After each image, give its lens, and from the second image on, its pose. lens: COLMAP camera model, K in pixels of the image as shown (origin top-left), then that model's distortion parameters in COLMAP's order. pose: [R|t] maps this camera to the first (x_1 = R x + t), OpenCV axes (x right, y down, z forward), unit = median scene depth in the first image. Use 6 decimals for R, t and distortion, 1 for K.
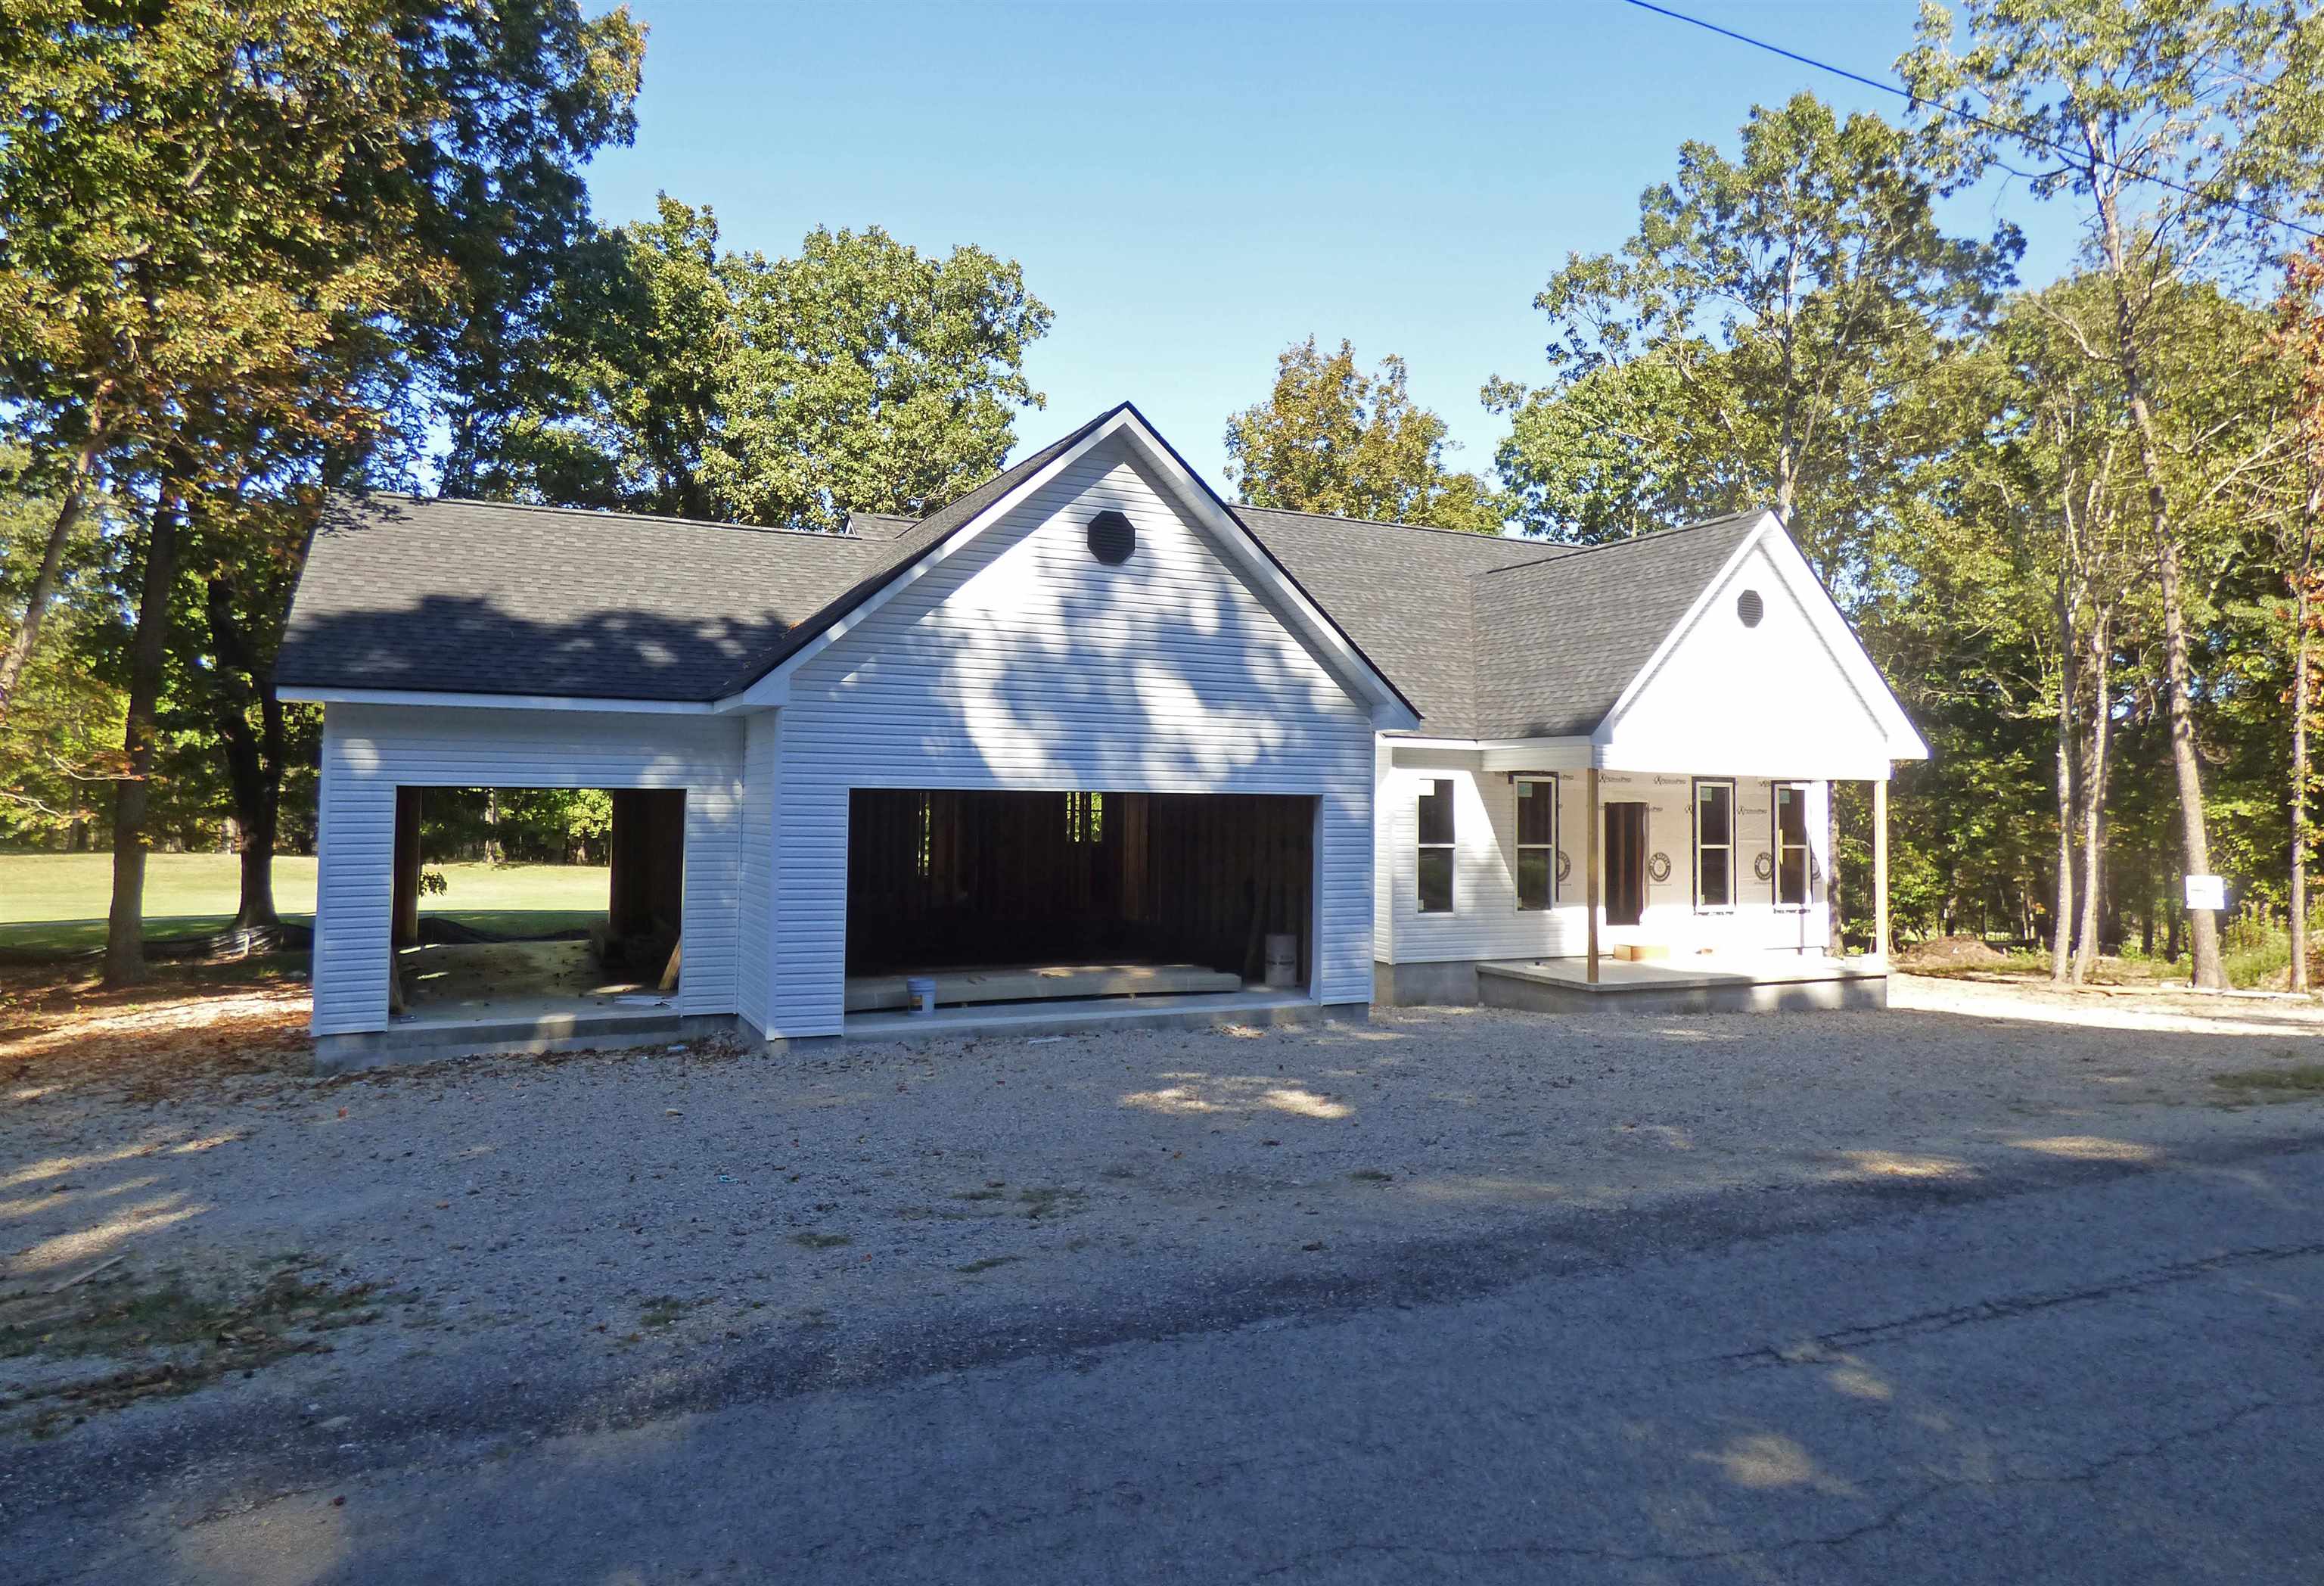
lens RADIAL K [[1444.5, 0, 1161.8], [0, 1444.5, 716.8], [0, 0, 1]] dist [-0.010634, -0.000483]
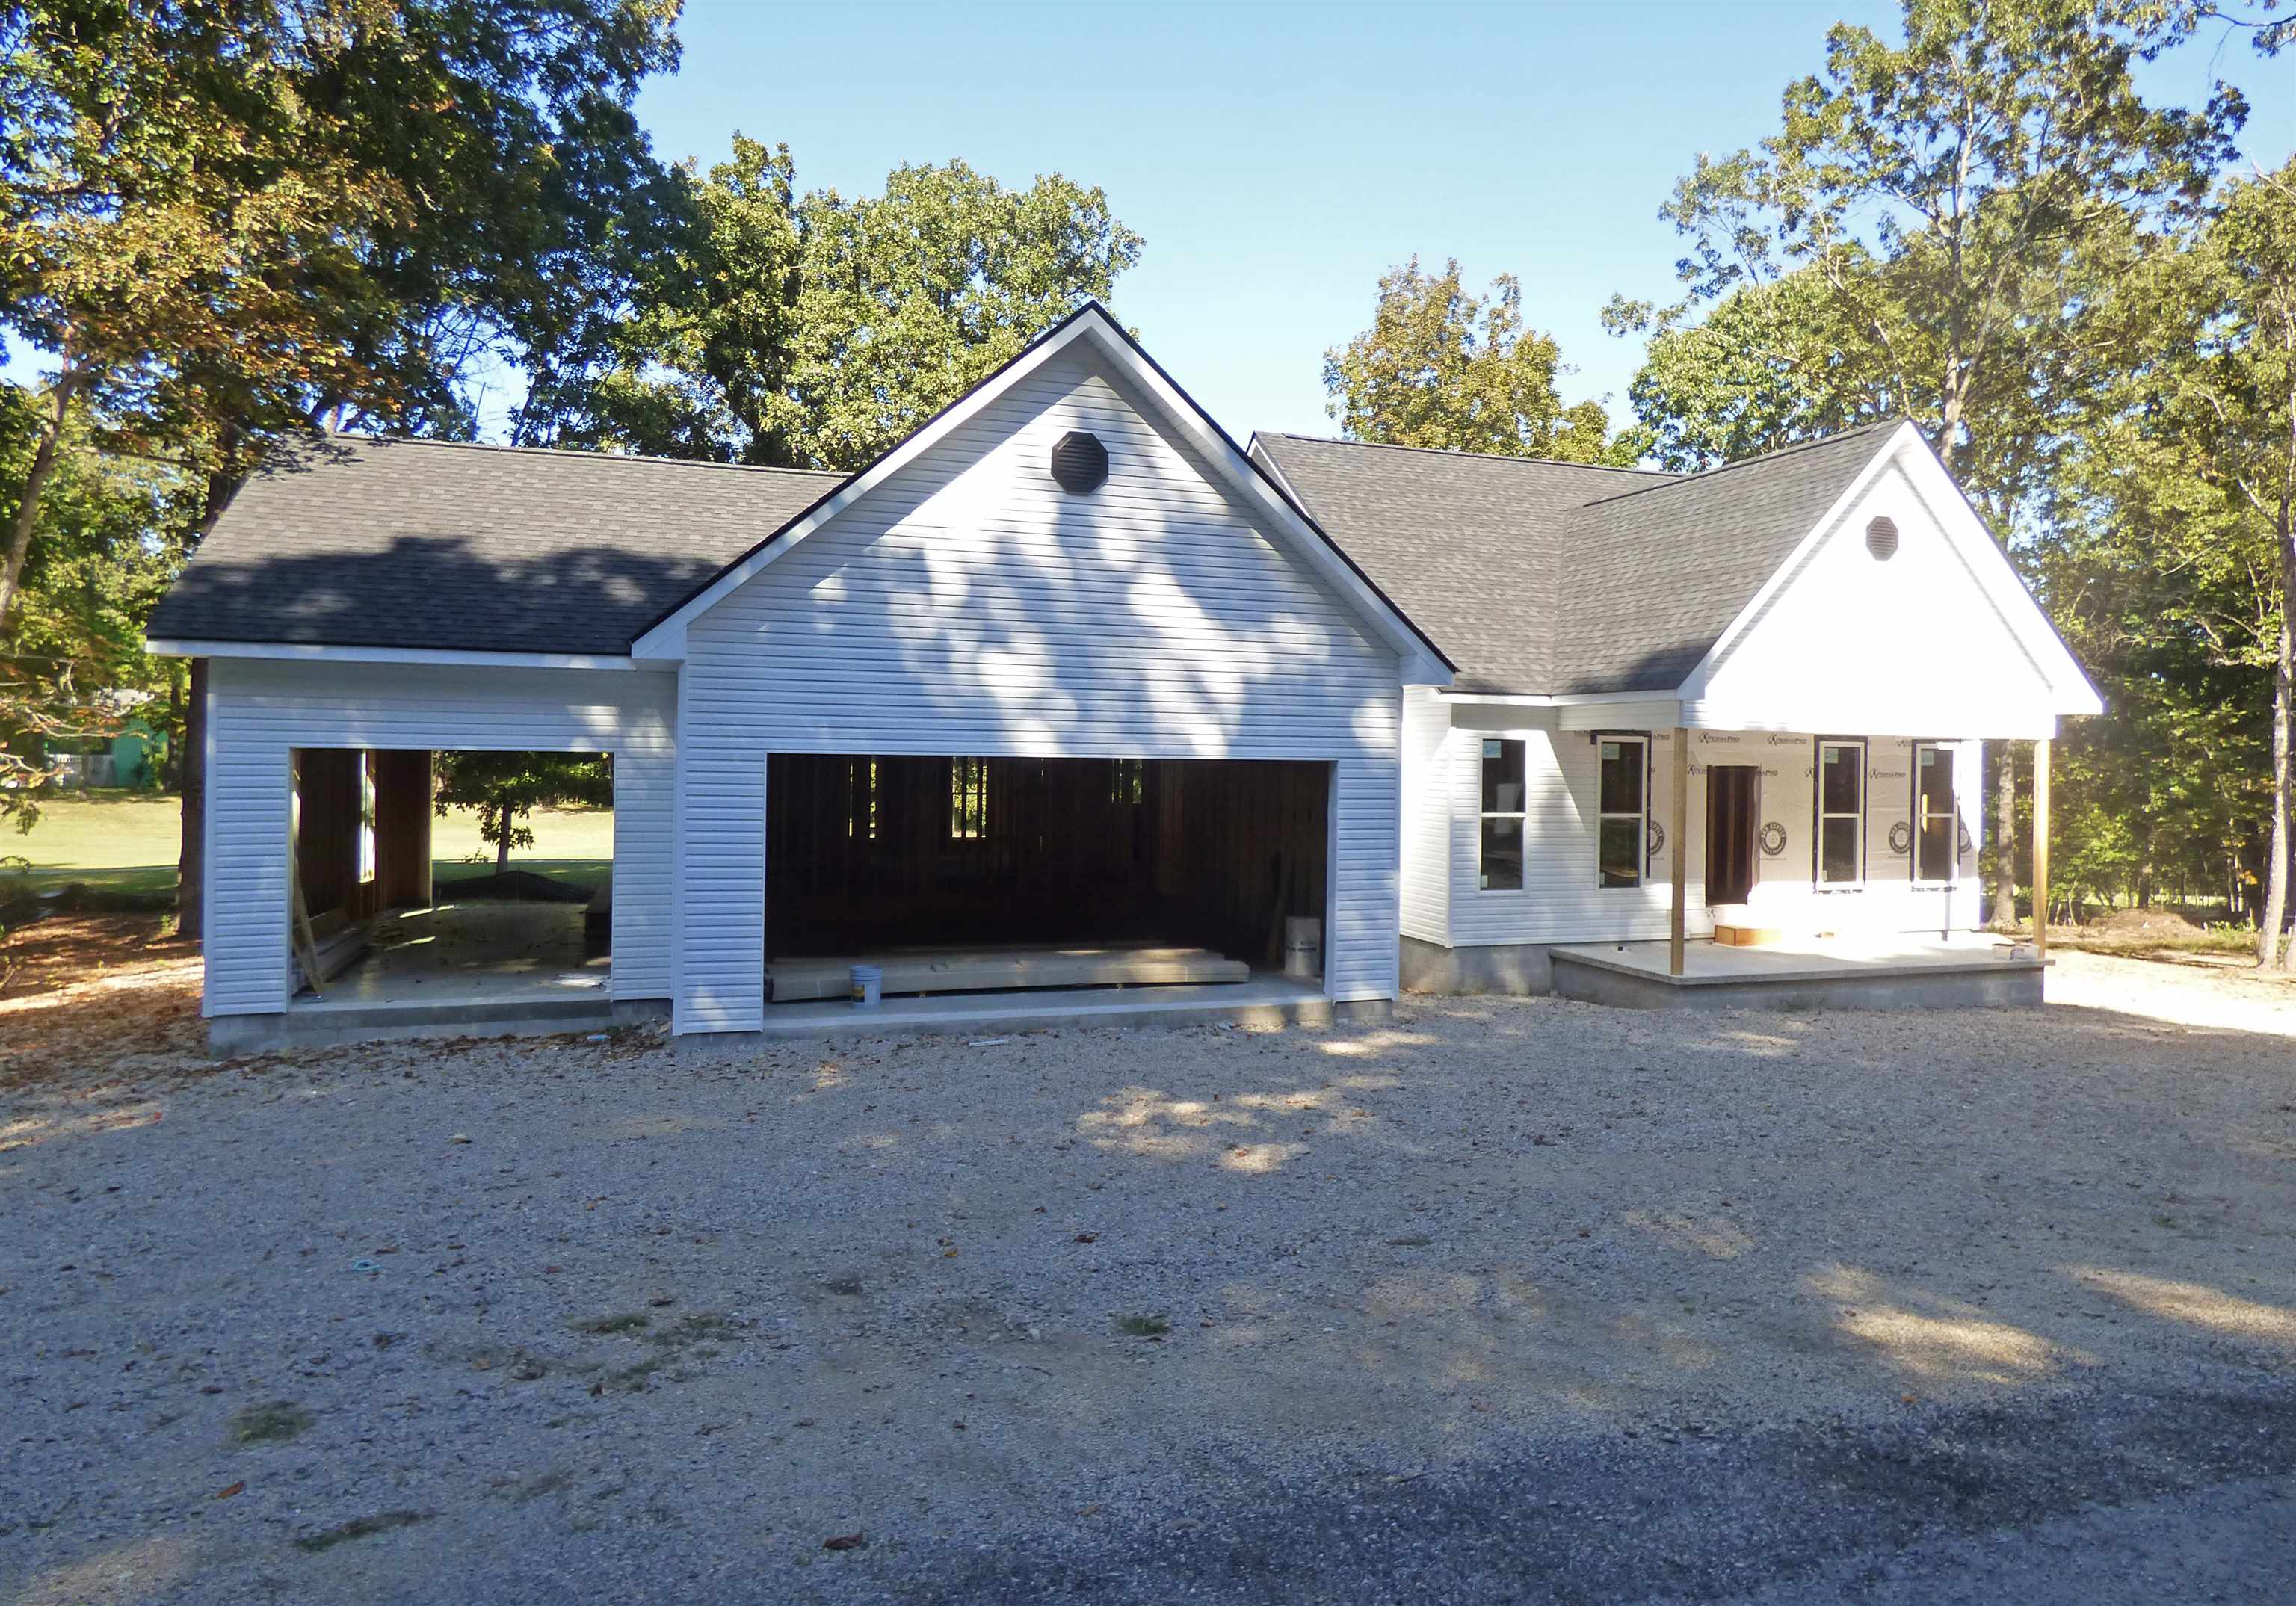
lens RADIAL K [[1420.7, 0, 1146.5], [0, 1420.7, 731.5], [0, 0, 1]] dist [0.005778, -0.017255]
pose [[0.993038, 0.000922, -0.117787, 0.049841], [0.004322, 0.999011, 0.044258, -0.000227], [0.117711, -0.044459, 0.992052, 0.073958]]
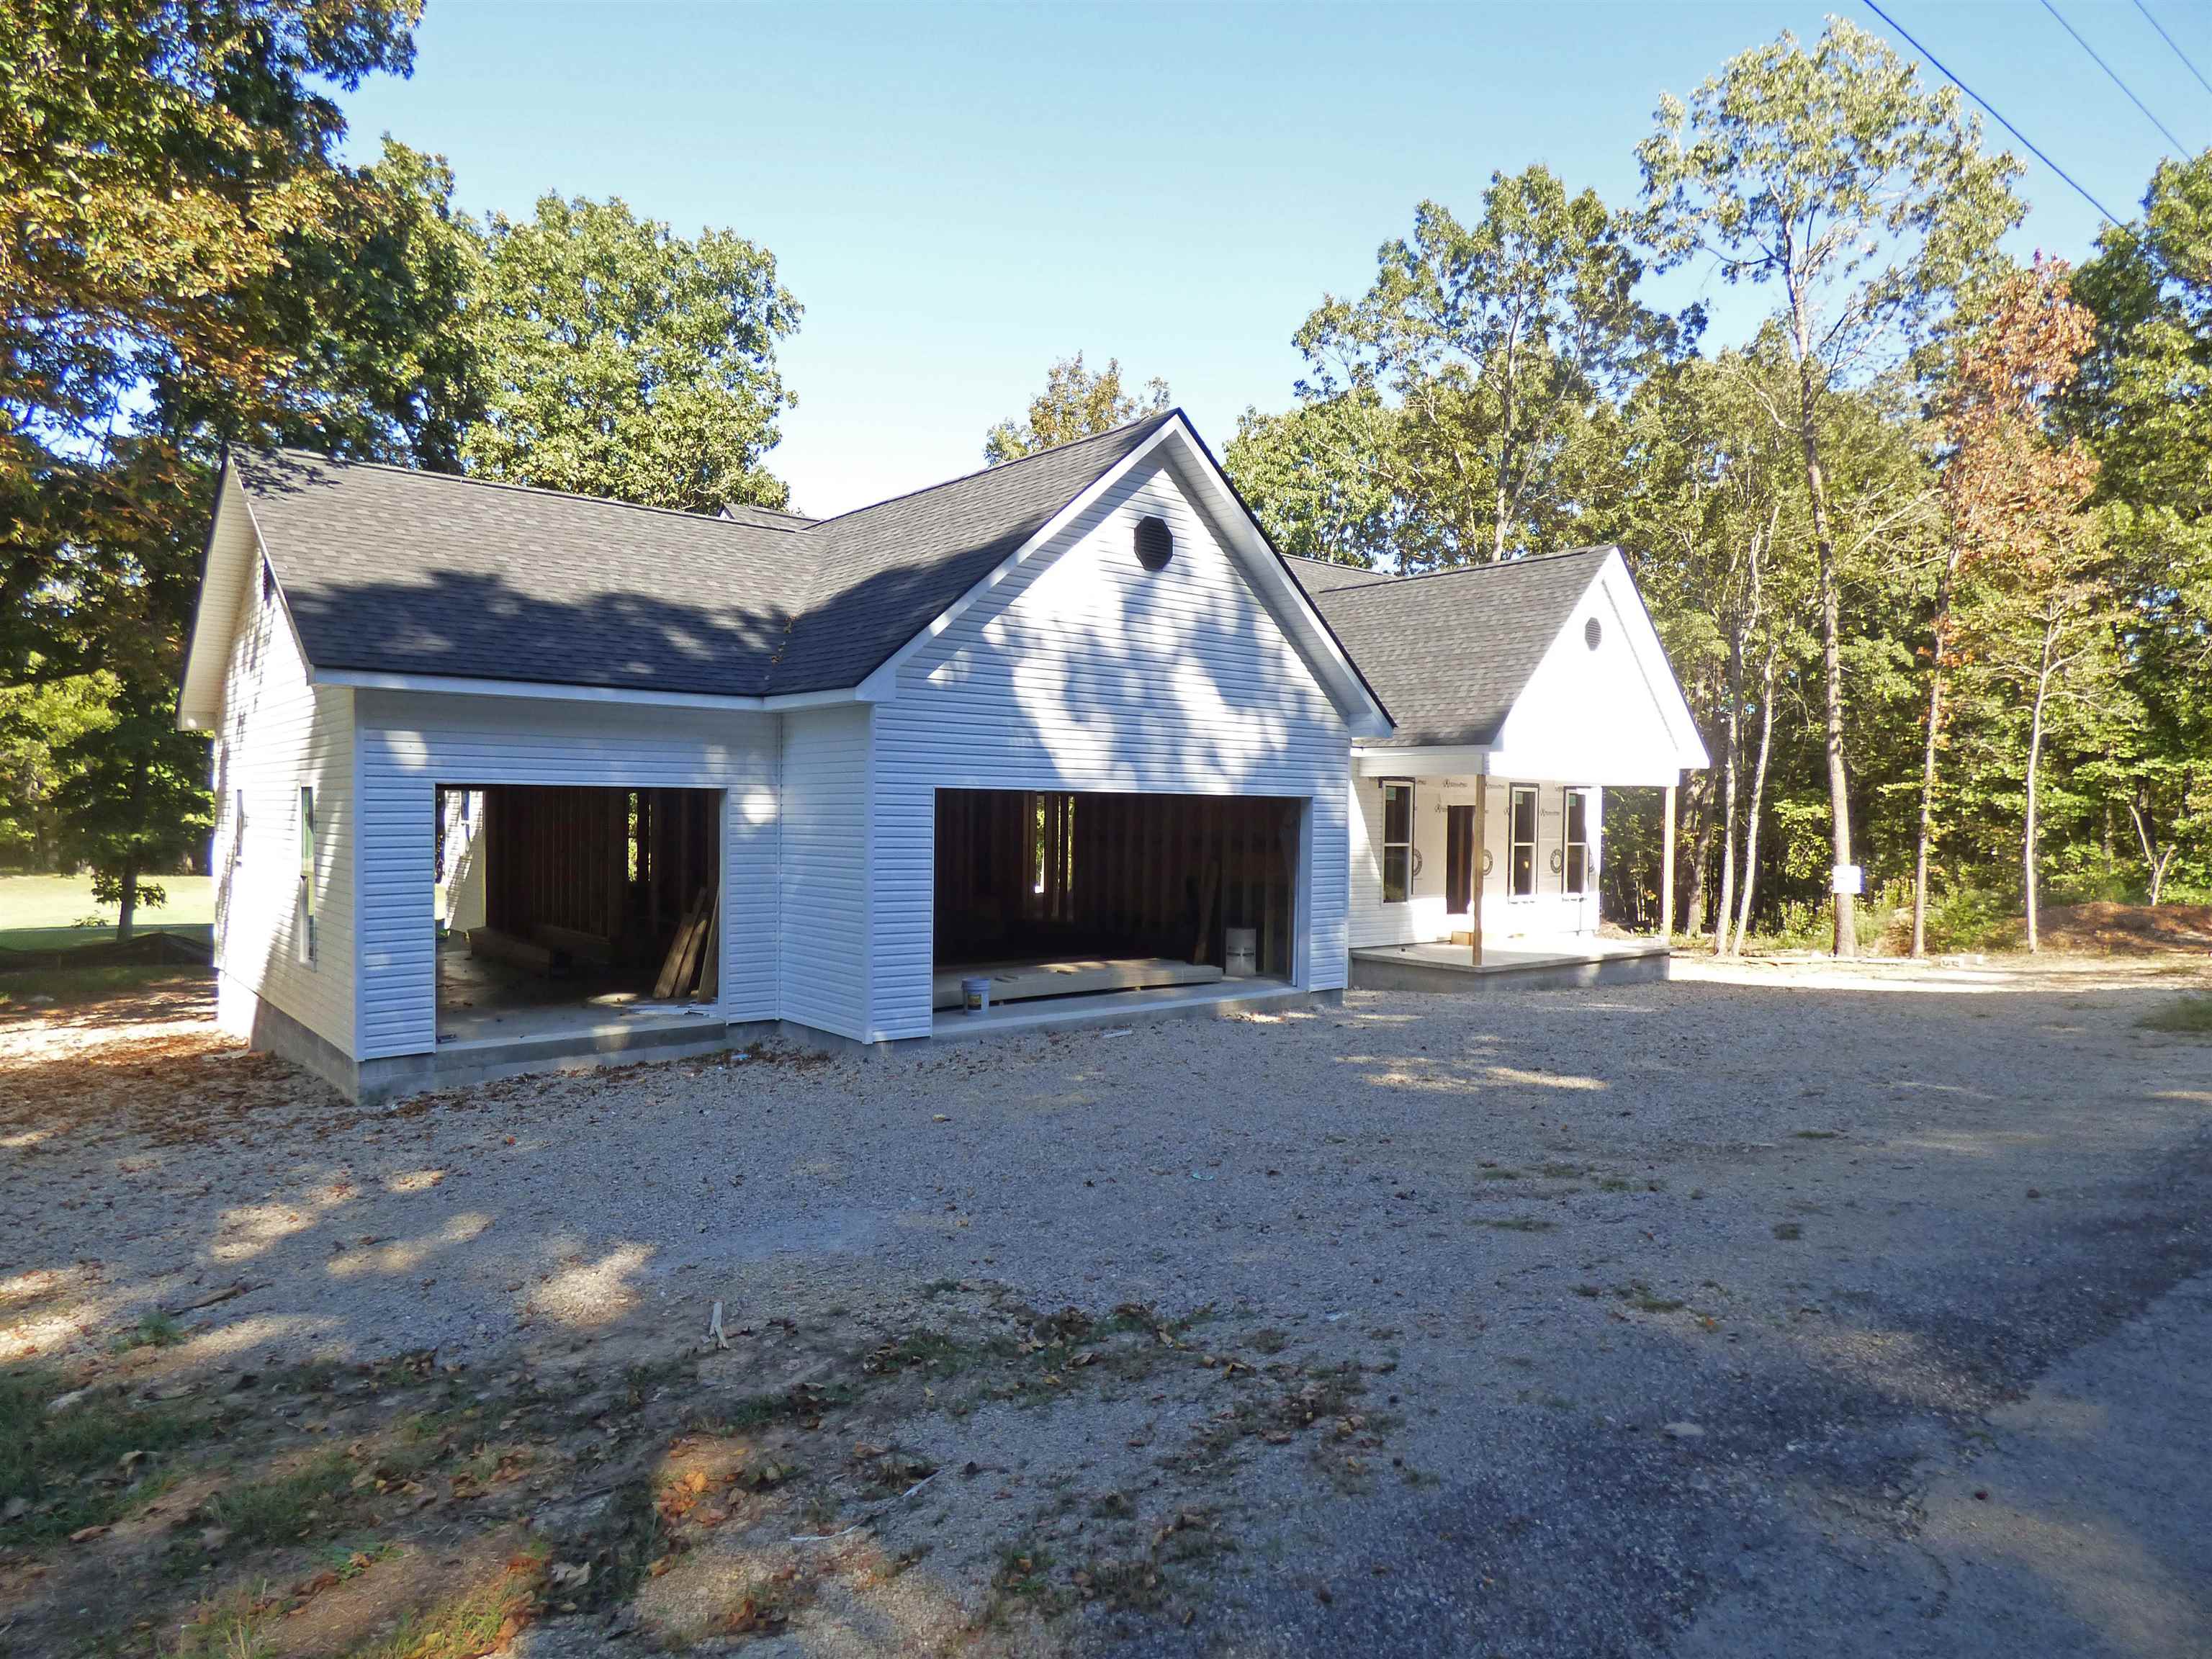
lens RADIAL K [[1371.7, 0, 1107.8], [0, 1371.7, 835.3], [0, 0, 1]] dist [-0.009067, -0.001598]
pose [[0.968967, -0.004479, 0.247148, -0.146434], [-0.015282, 0.996838, 0.077981, 0.002923], [-0.246716, -0.079338, 0.965835, 0.029226]]
